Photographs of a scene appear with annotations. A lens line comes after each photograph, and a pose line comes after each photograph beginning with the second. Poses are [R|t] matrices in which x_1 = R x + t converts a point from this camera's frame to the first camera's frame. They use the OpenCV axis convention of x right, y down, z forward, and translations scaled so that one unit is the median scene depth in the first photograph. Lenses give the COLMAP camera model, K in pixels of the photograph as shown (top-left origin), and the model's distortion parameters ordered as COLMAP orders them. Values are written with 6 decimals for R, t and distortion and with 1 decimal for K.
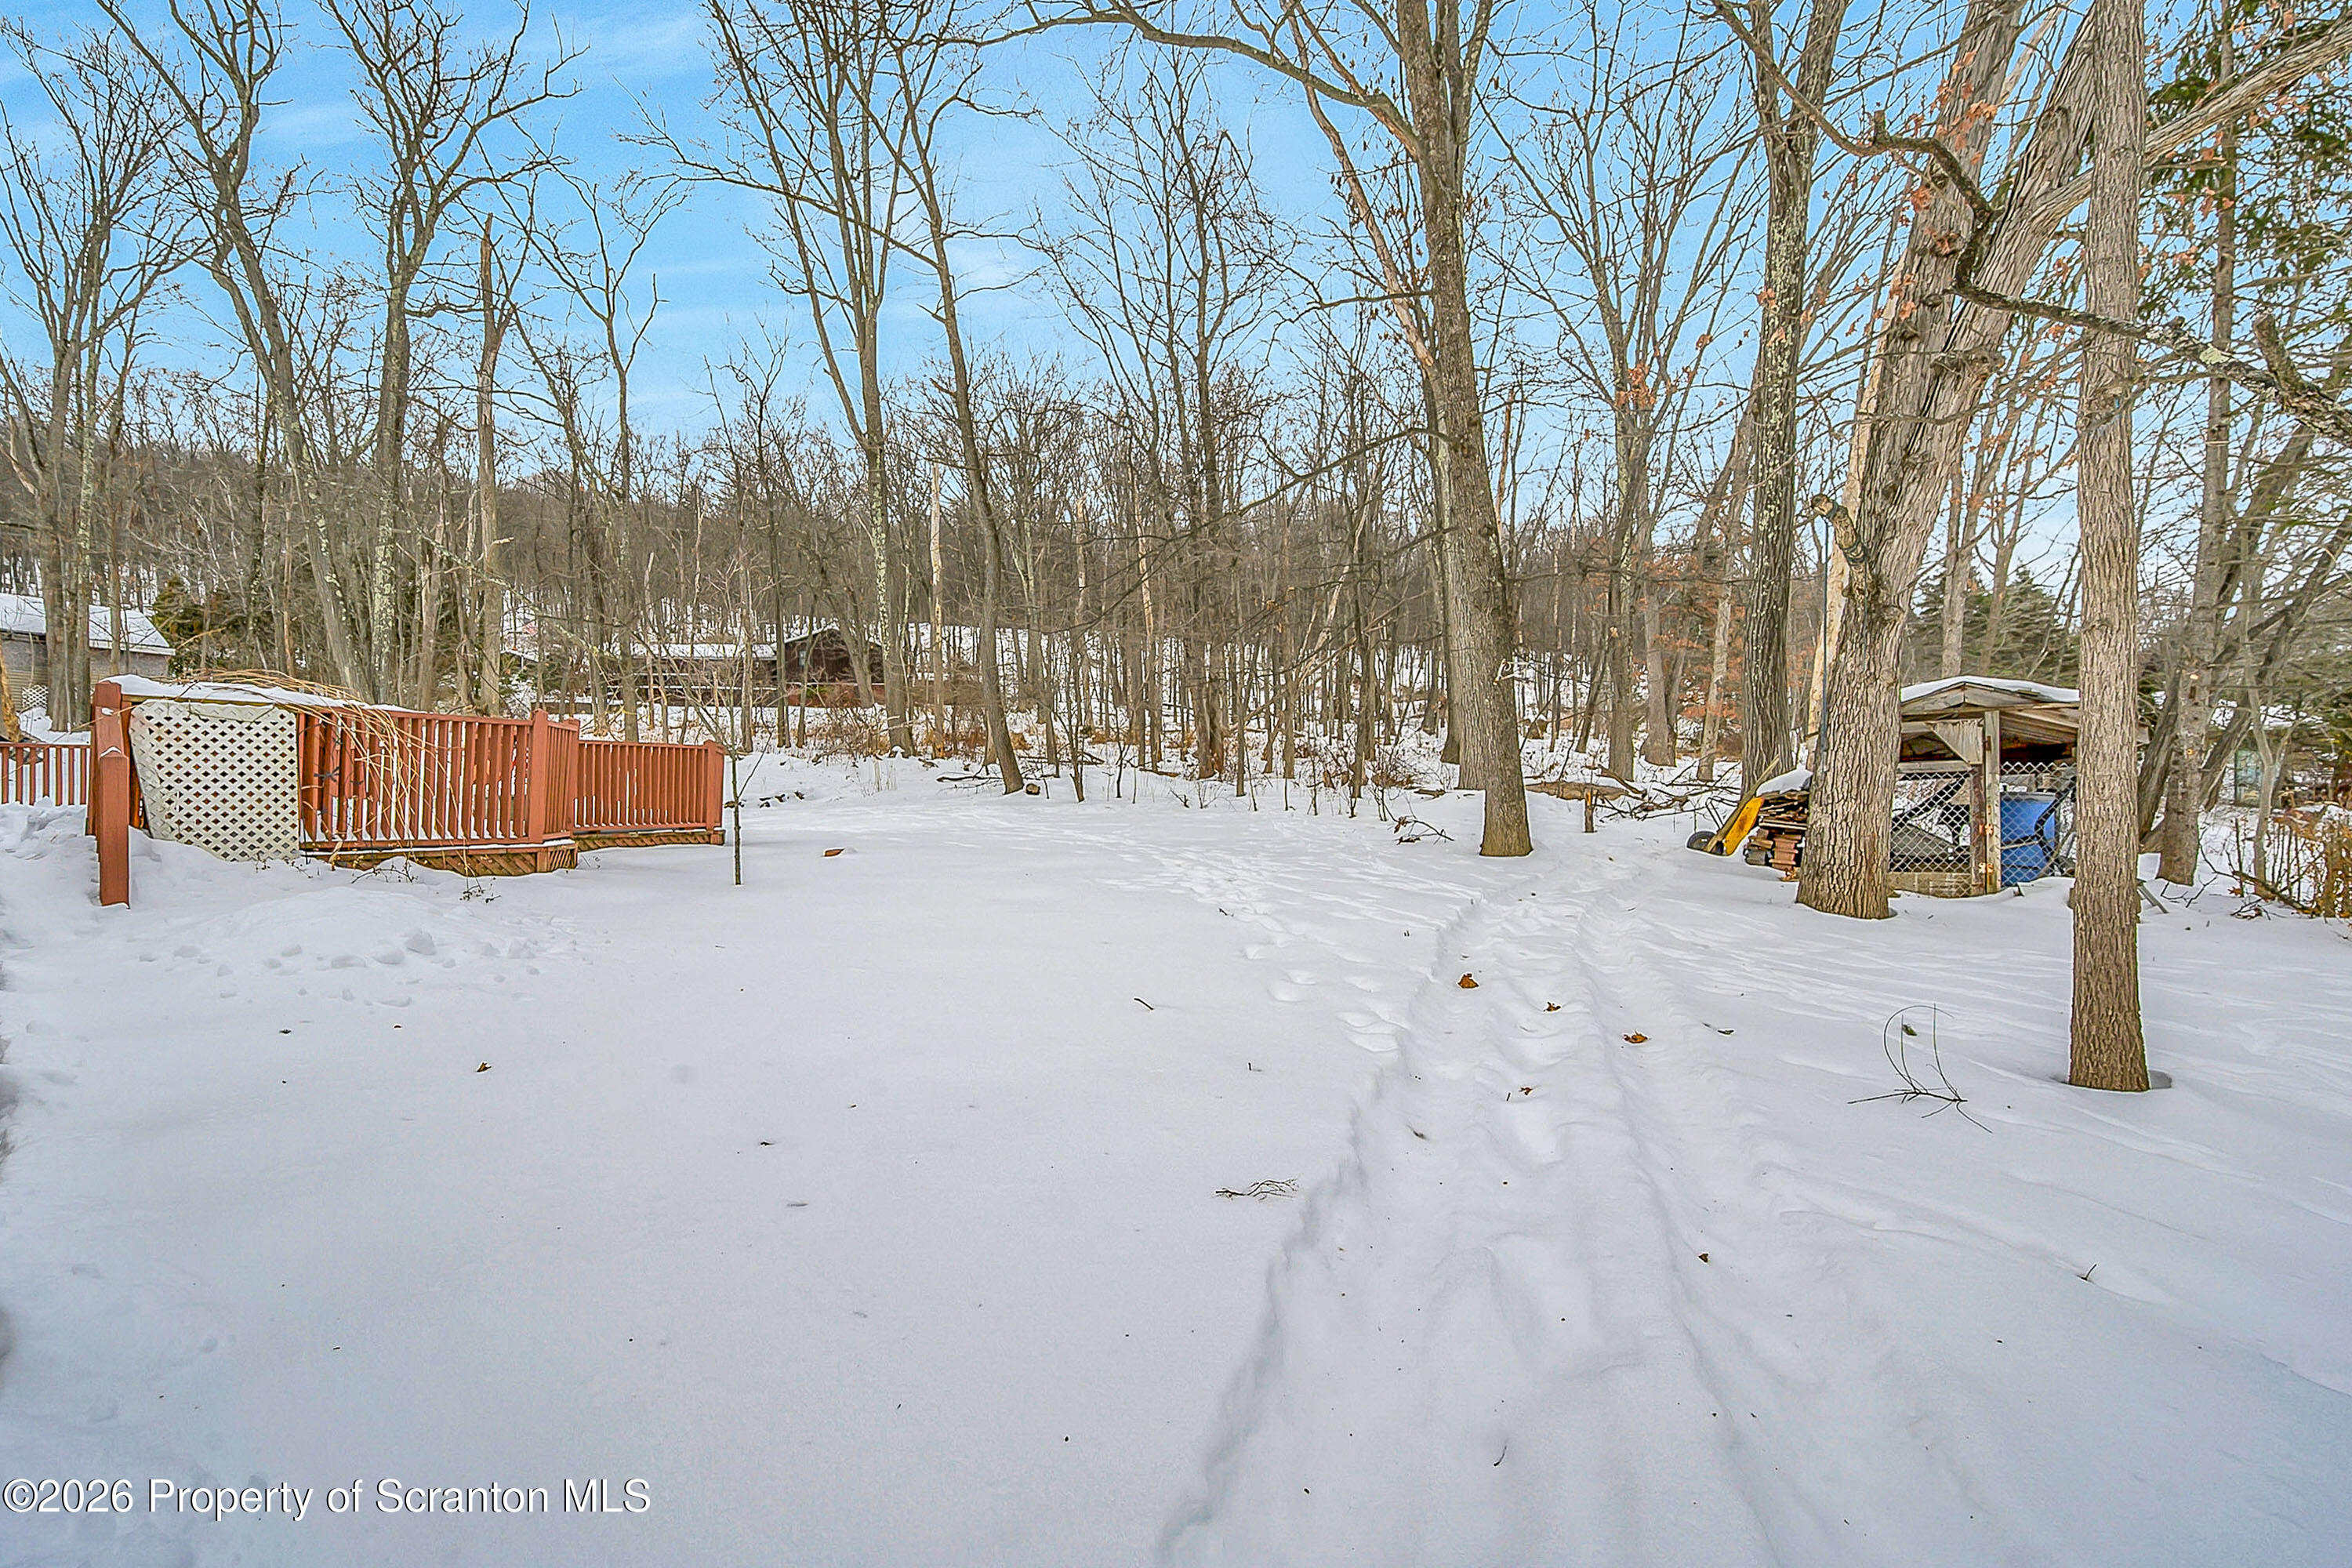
lens RADIAL K [[997.4, 0, 1096.9], [0, 997.4, 781.7], [0, 0, 1]] dist [0.001020, 0.000226]
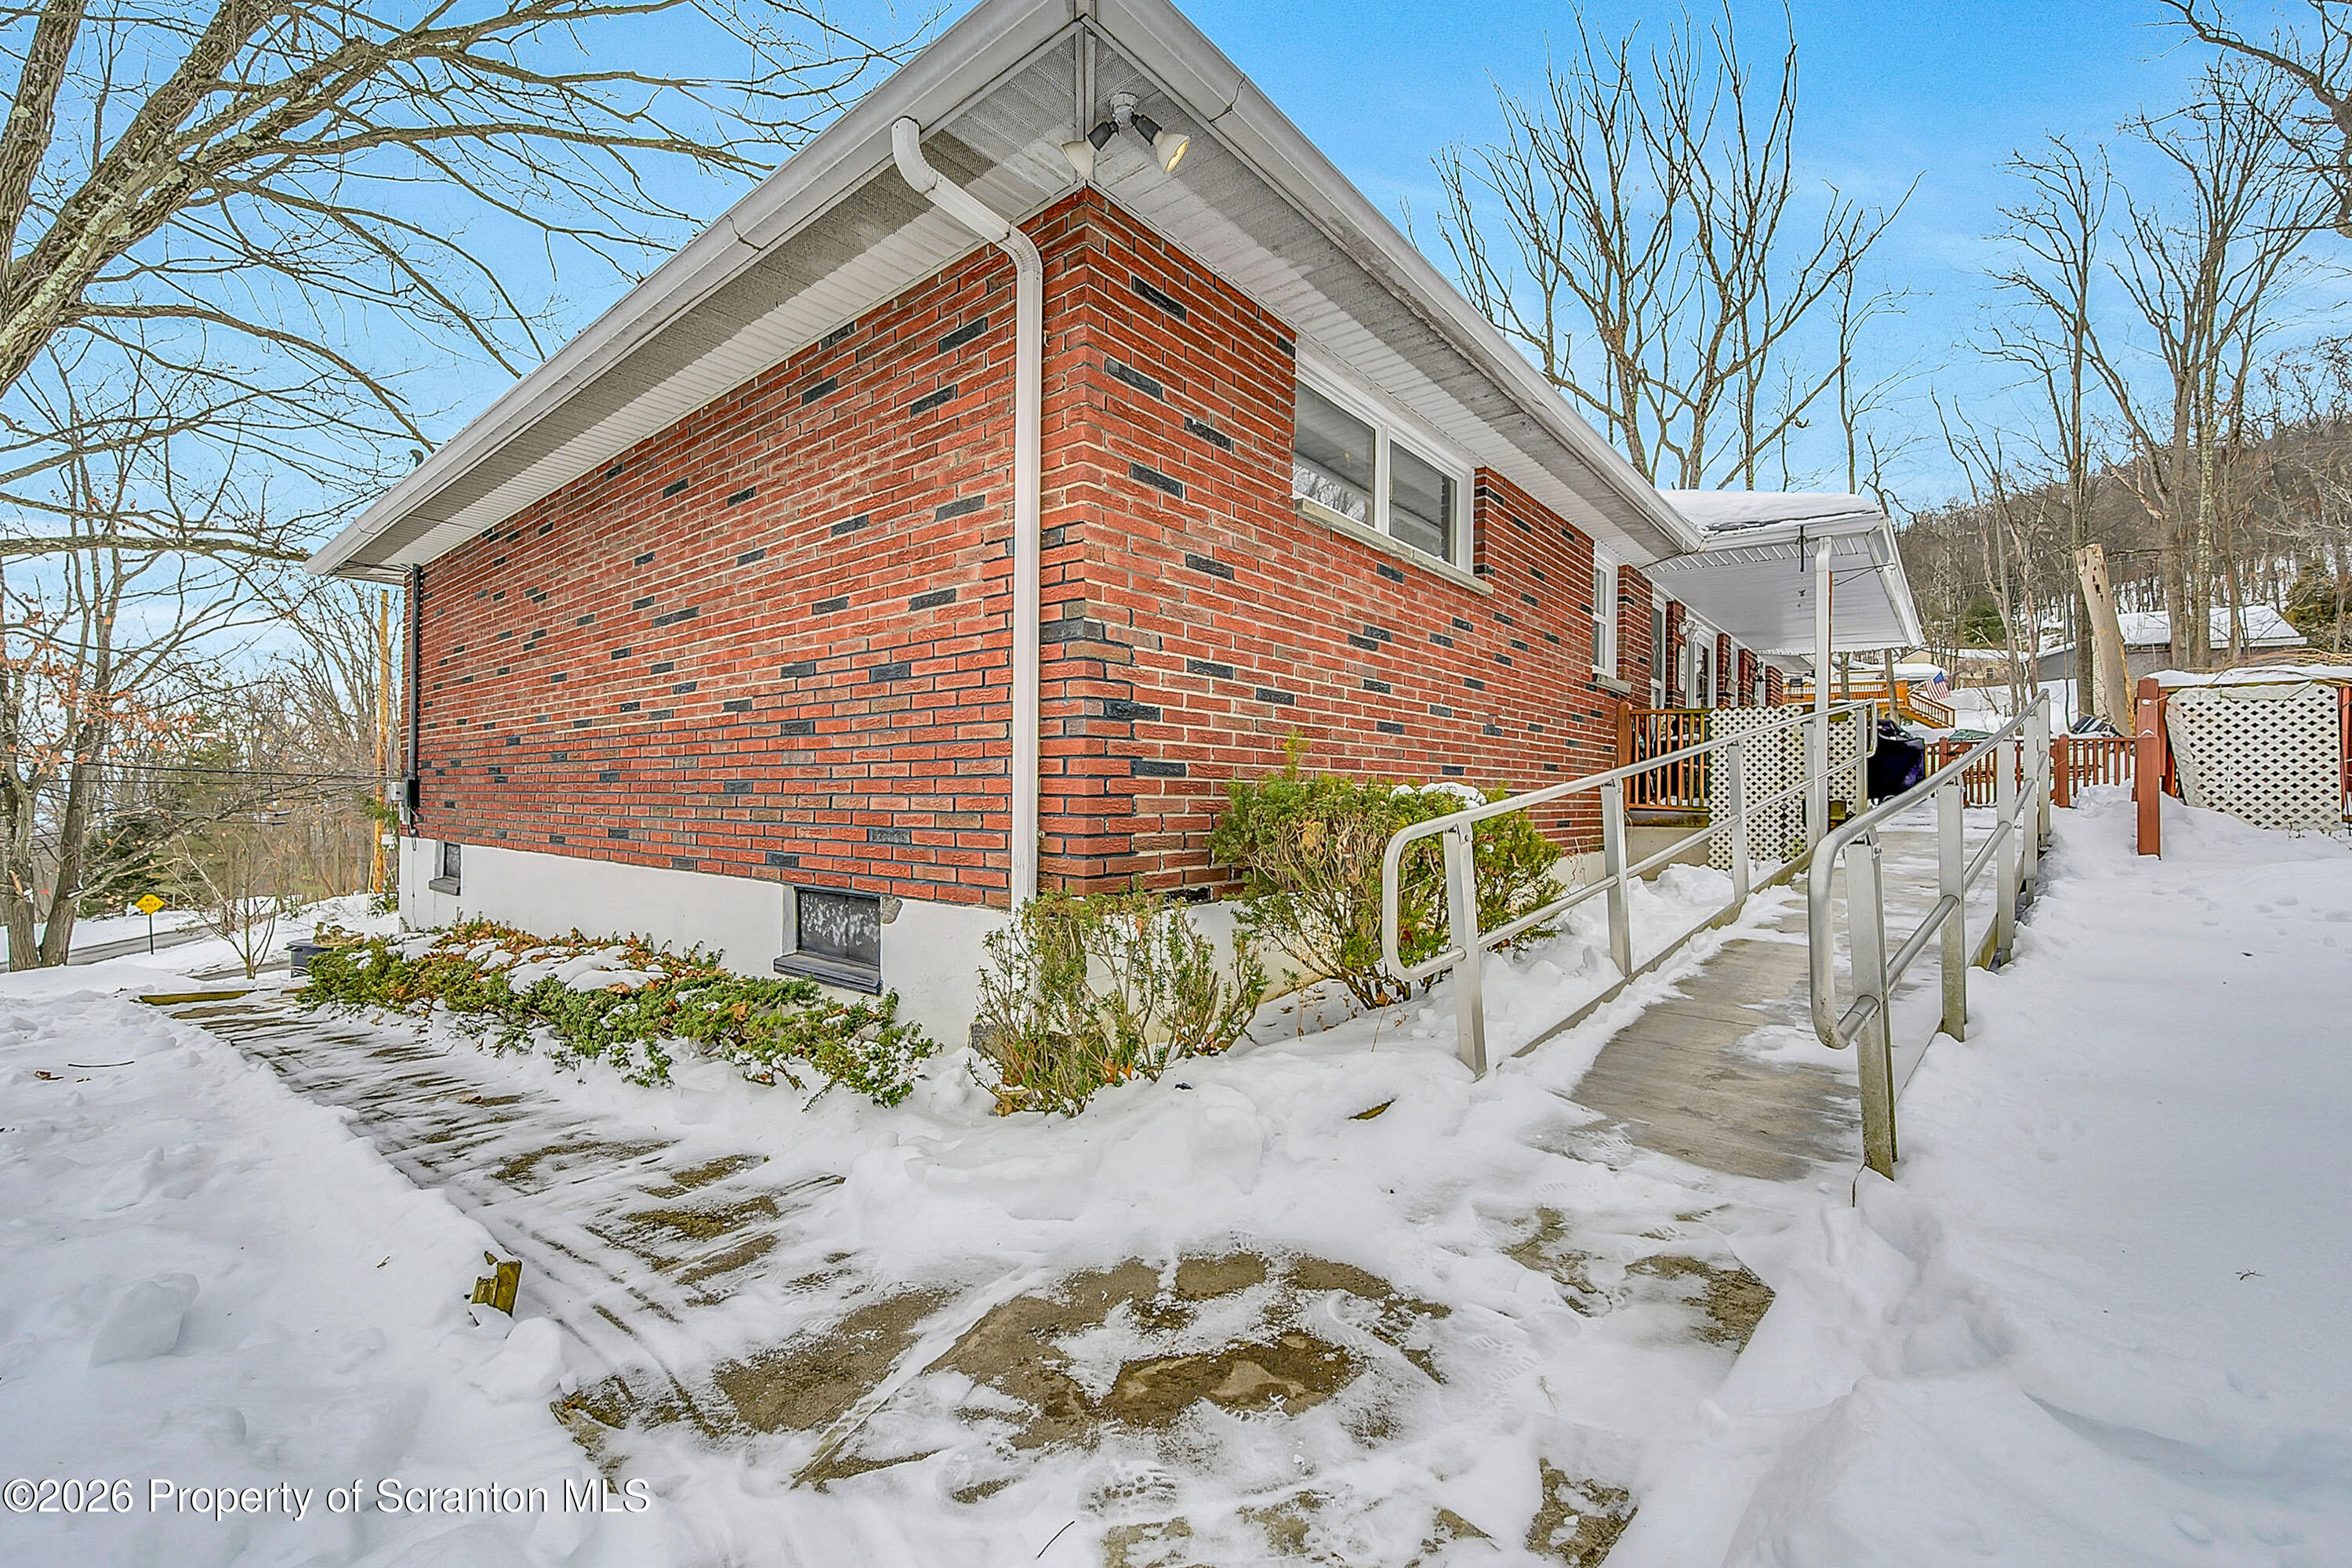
lens RADIAL K [[924.2, 0, 1176.0], [0, 924.2, 784.0], [0, 0, 1]] dist [0.000643, -0.000016]
pose [[-0.072496, -0.005711, -0.997352, 0.062163], [0.008674, 0.999942, -0.006357, 0.007184], [0.997331, -0.009112, -0.072442, -0.031046]]
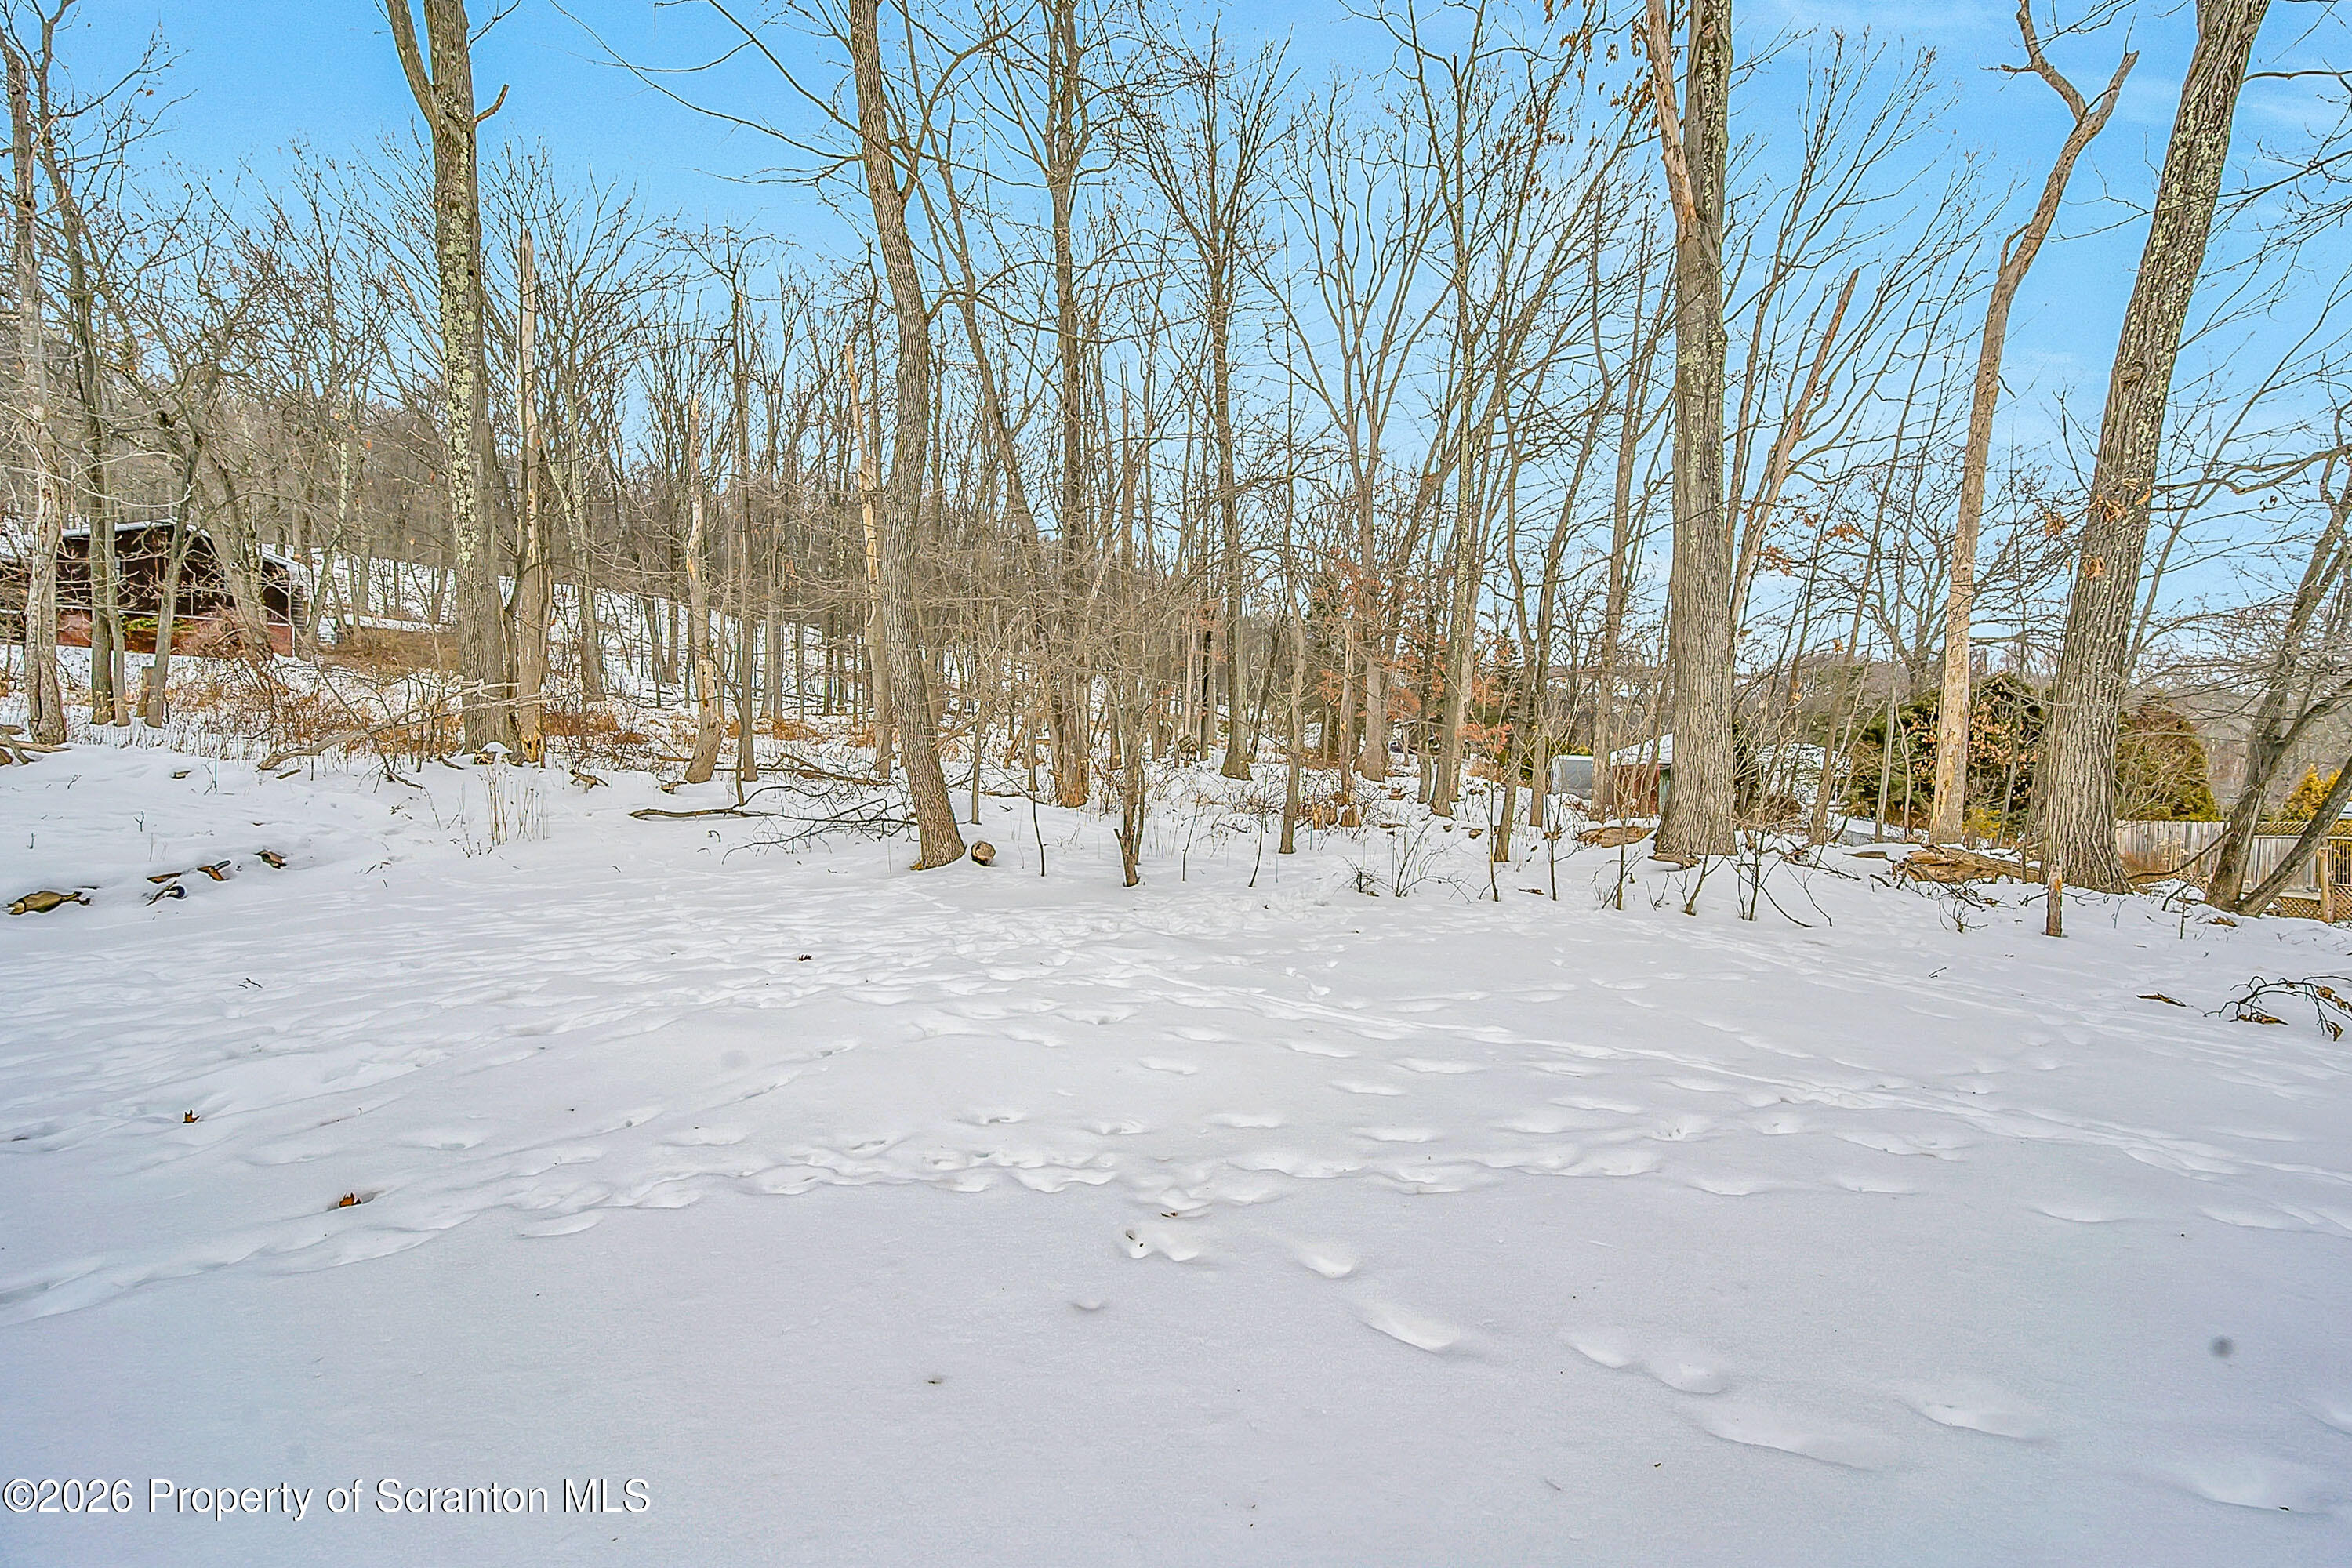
lens RADIAL K [[945.3, 0, 1176.0], [0, 945.3, 784.0], [0, 0, 1]] dist [0.000062, 0.000179]
pose [[0.832492, 0.010944, 0.553929, -0.200603], [-0.017254, 0.999832, 0.006178, -0.026055], [-0.553768, -0.014700, 0.832541, 0.459374]]
